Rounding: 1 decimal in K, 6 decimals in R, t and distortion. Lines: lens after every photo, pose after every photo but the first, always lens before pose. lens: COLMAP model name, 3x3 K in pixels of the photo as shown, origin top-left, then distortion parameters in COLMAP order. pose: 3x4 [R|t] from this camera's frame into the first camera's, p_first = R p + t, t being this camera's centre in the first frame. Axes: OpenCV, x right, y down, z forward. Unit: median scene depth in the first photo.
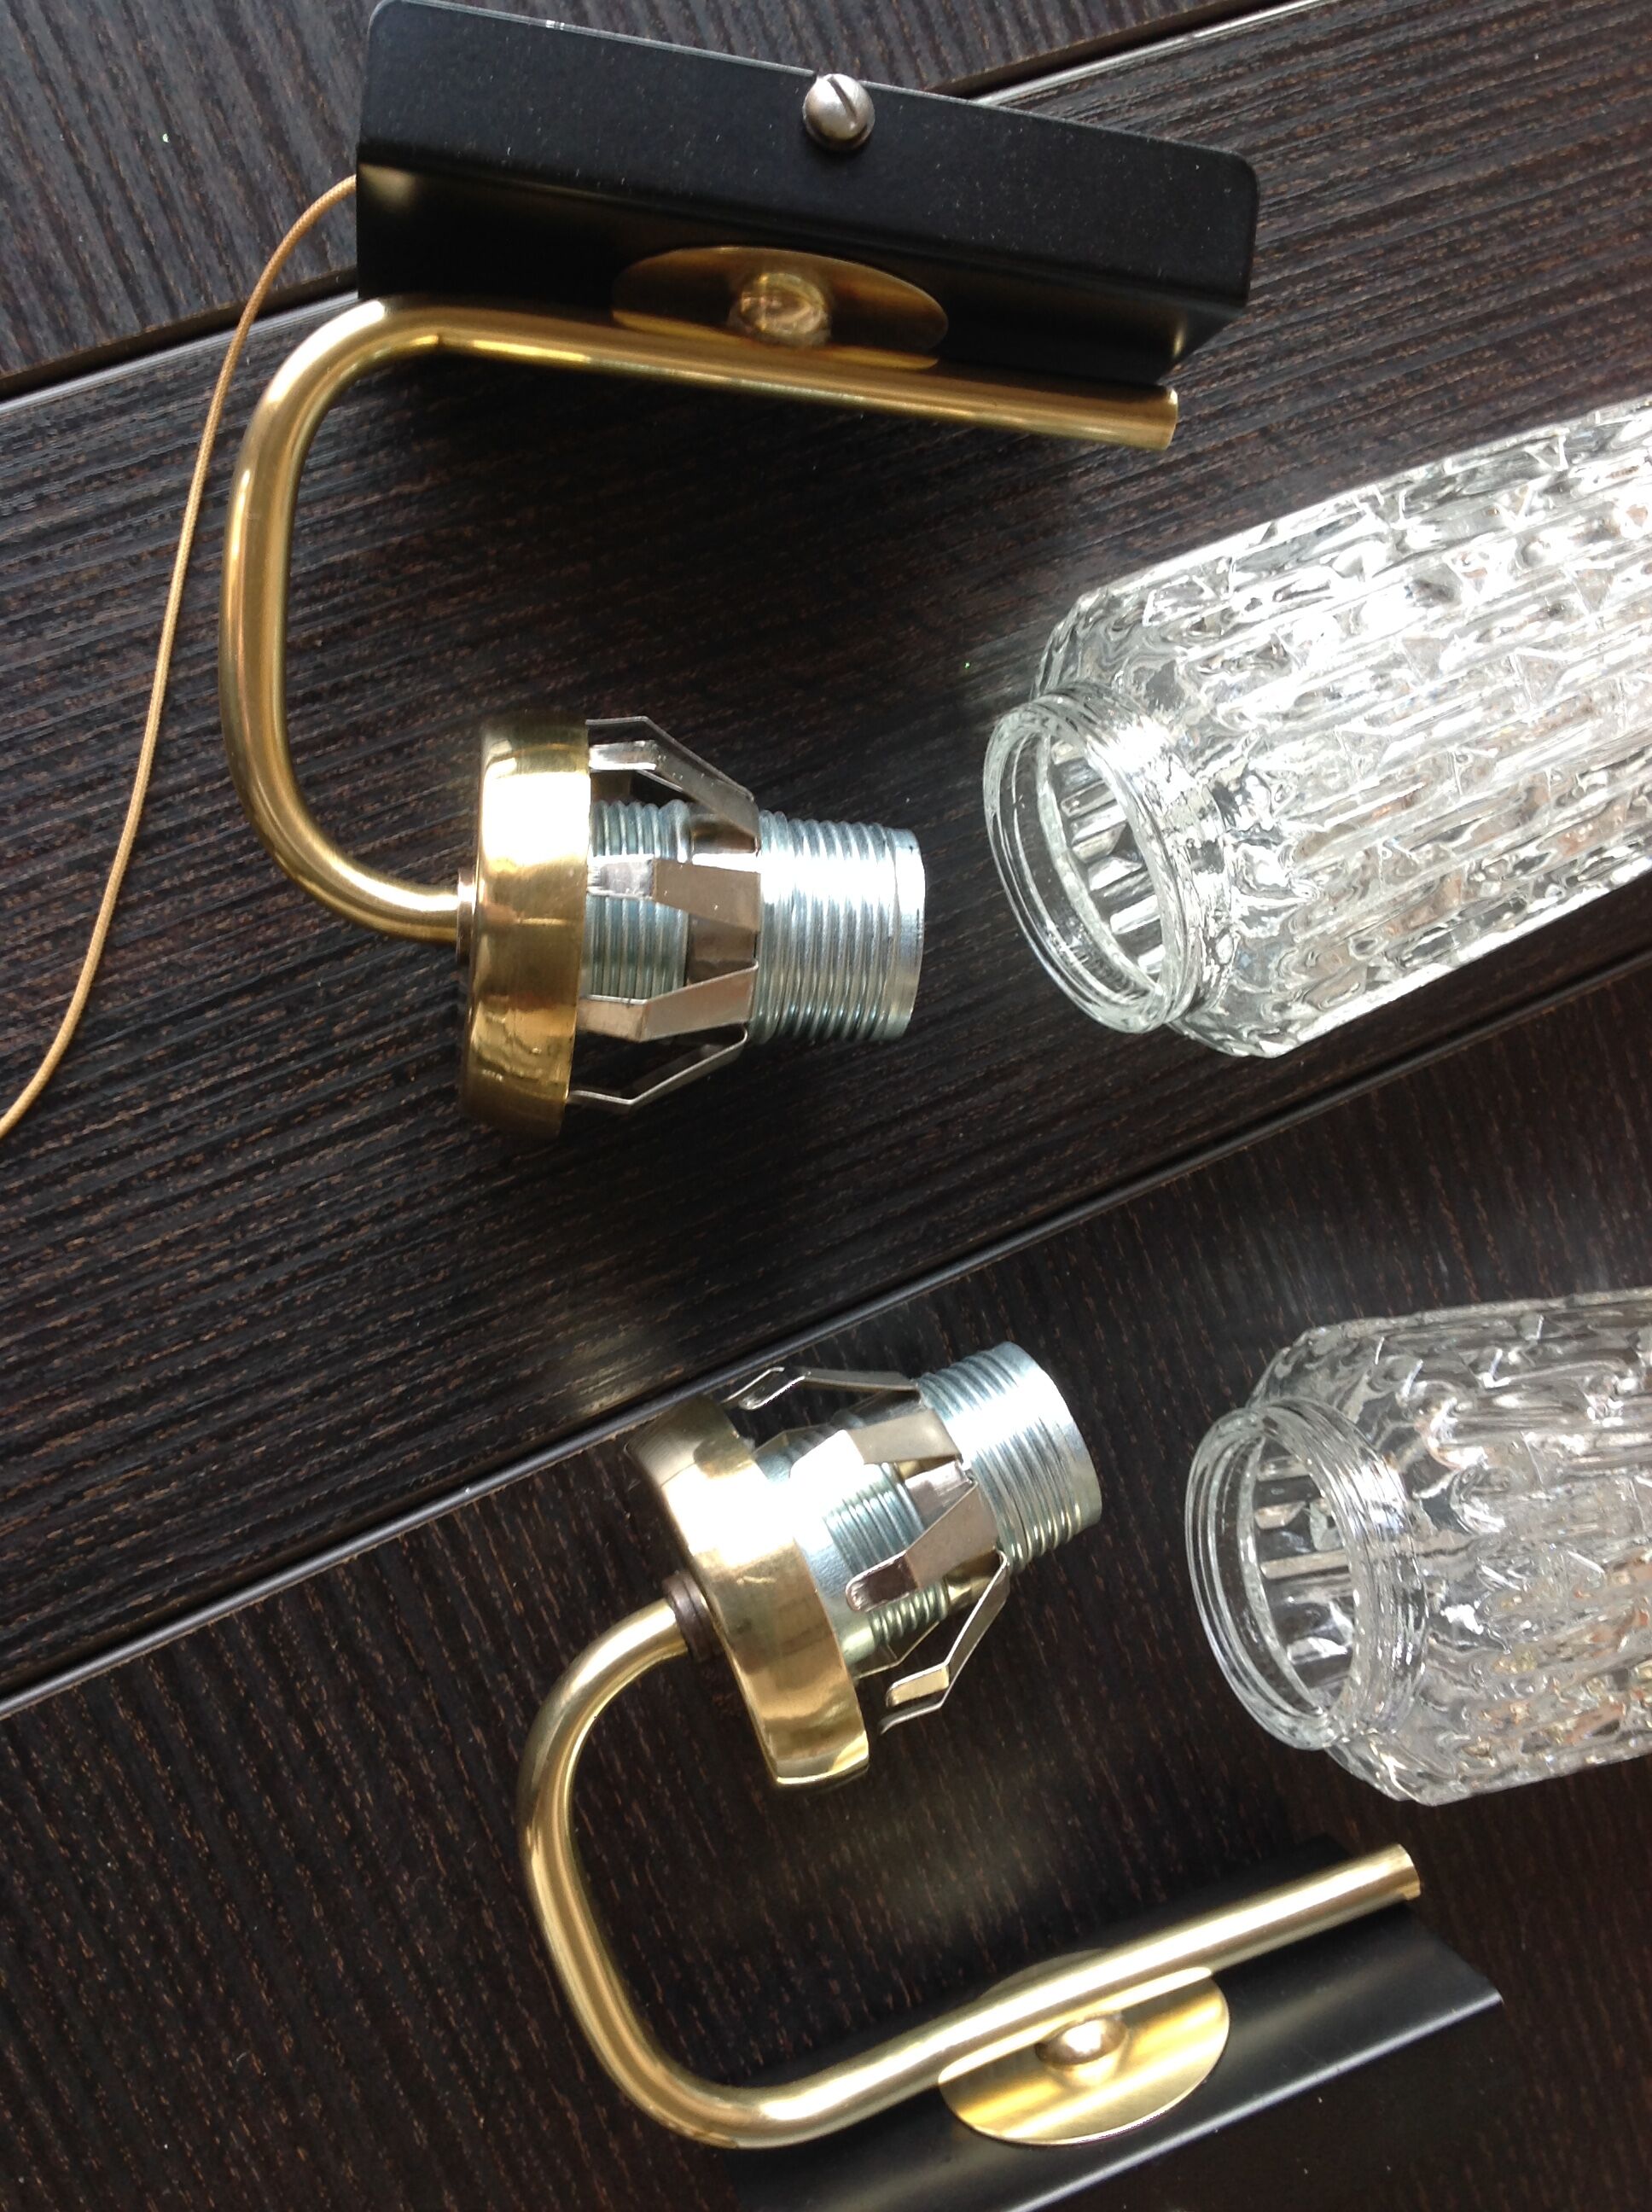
lens RADIAL K [[2135.2, 0, 790.1], [0, 2135.2, 1080.5], [0, 0, 1]] dist [0.096267, -0.229090]
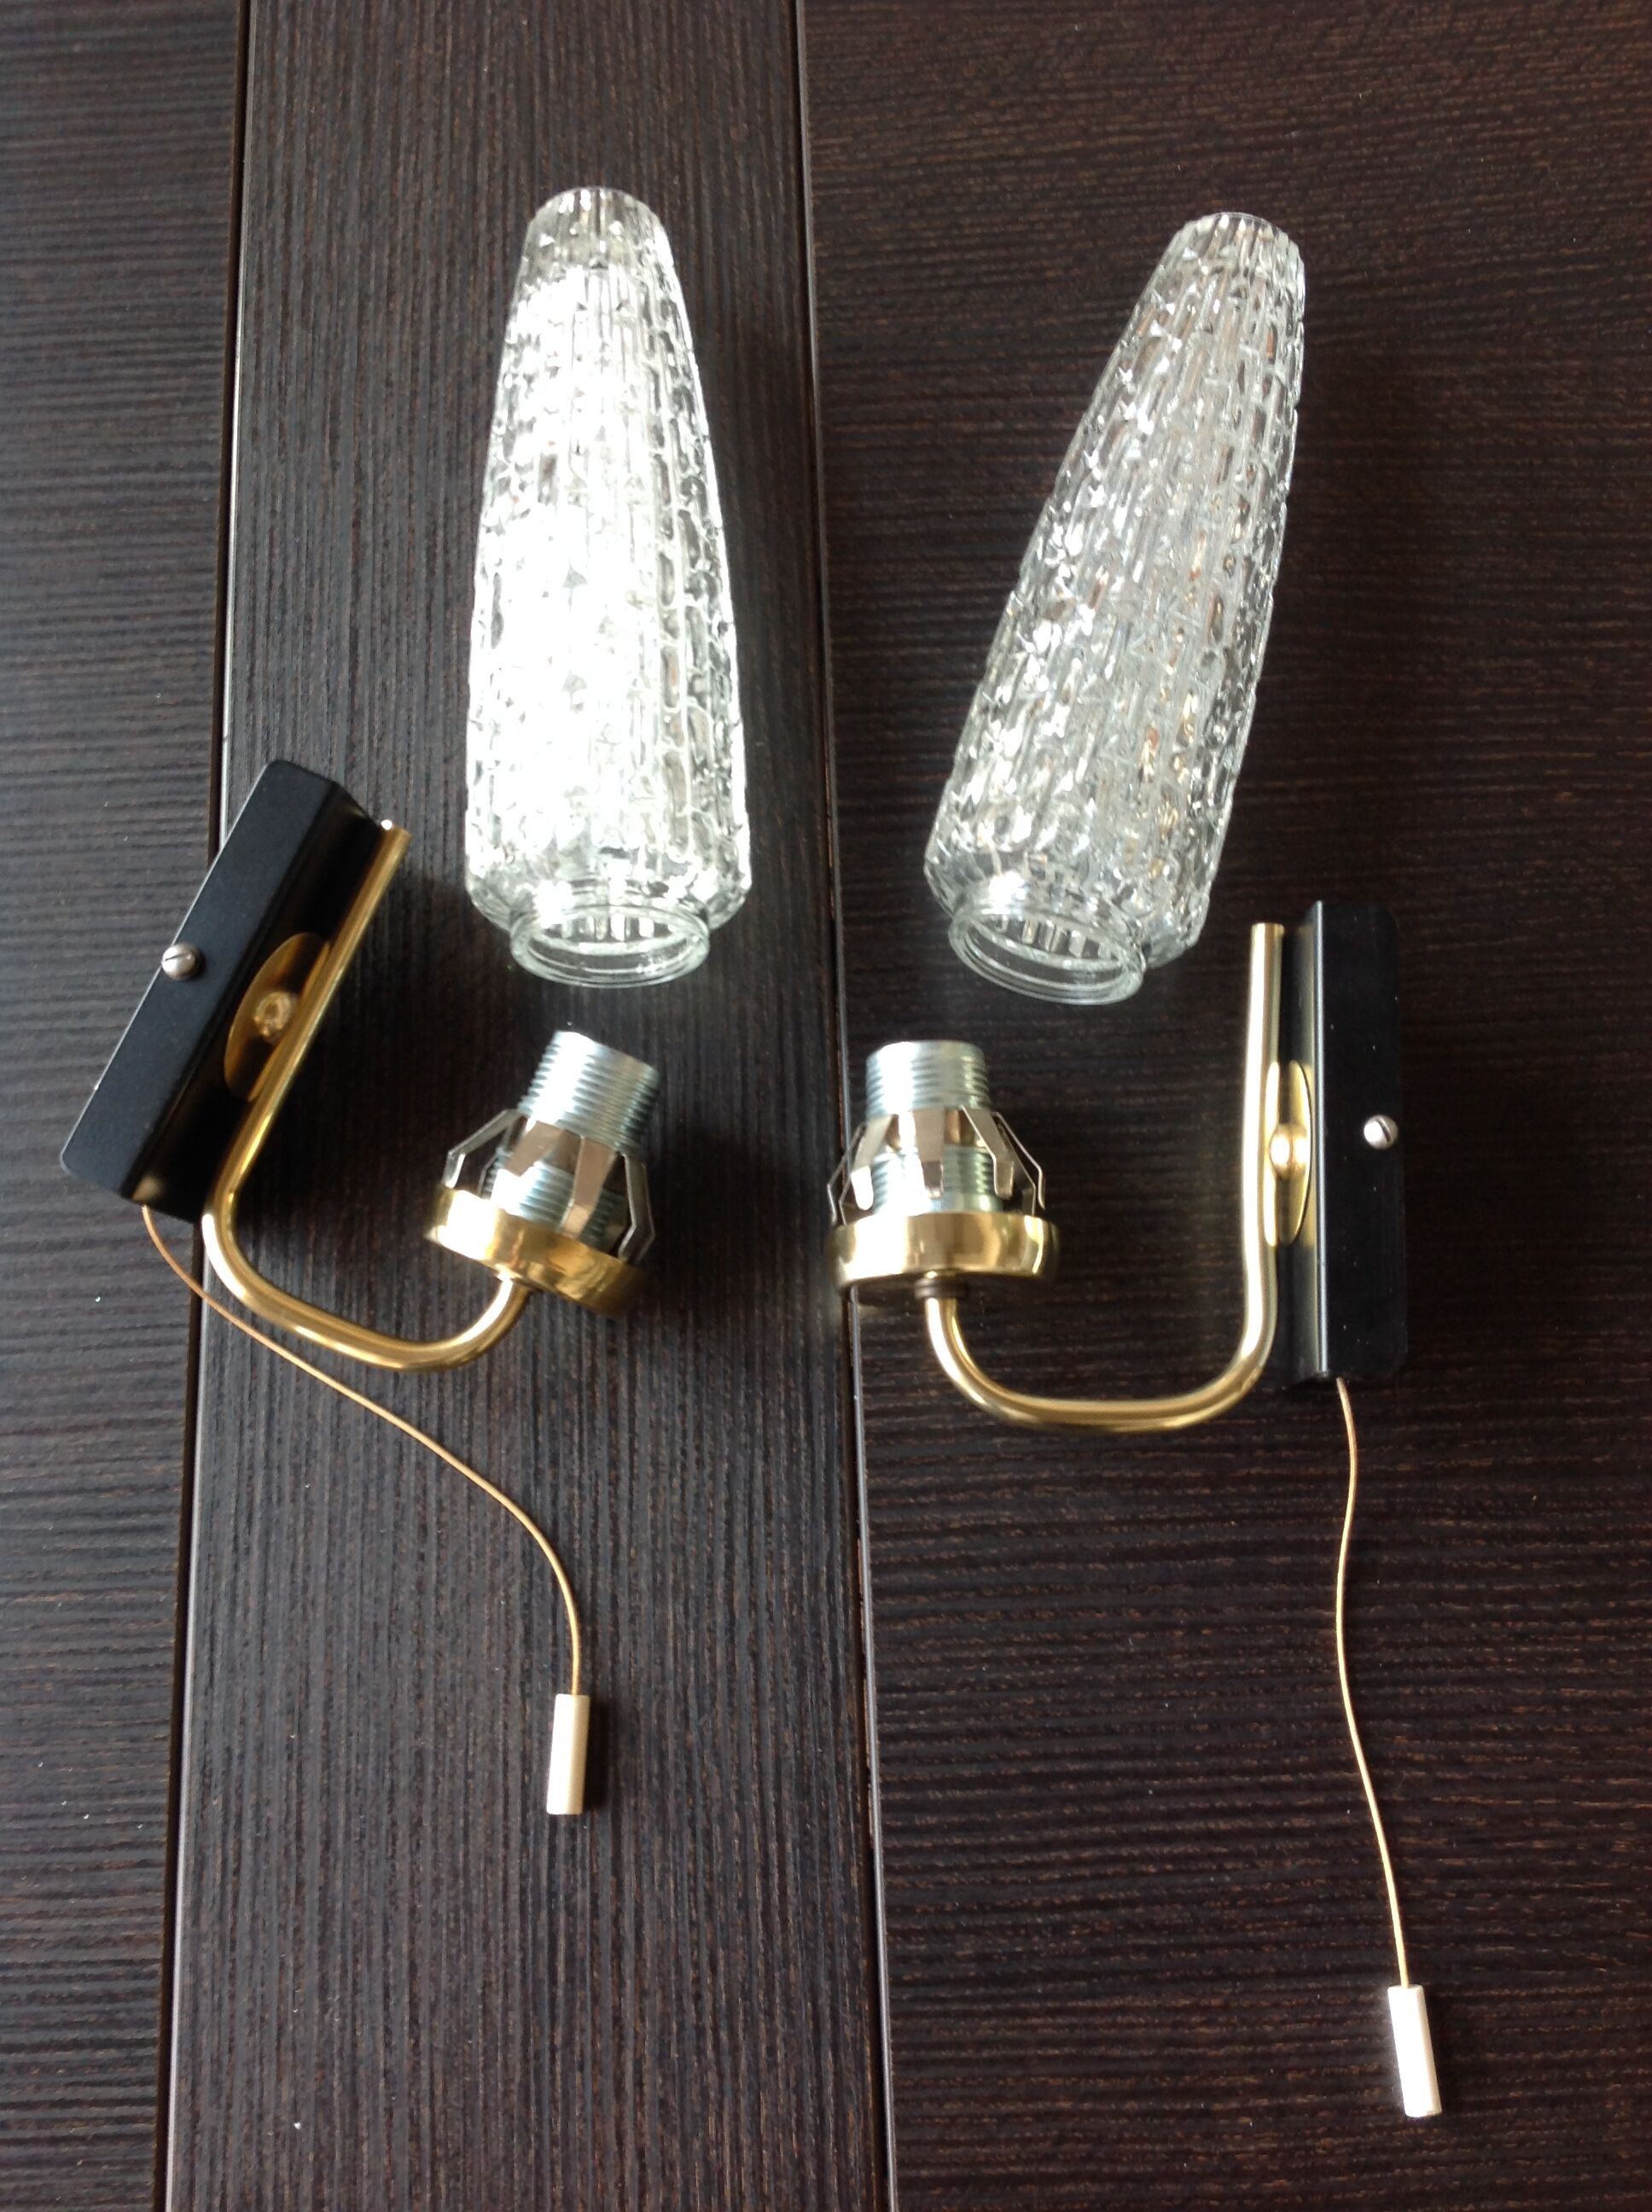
lens RADIAL K [[2245.8, 0, 826.0], [0, 2245.8, 1106.0], [0, 0, 1]] dist [0.133327, -0.354712]
pose [[0.308368, -0.950256, -0.043862, 0.147665], [0.932154, 0.311047, -0.185309, 0.455471], [0.189734, 0.016257, 0.981701, -0.800254]]
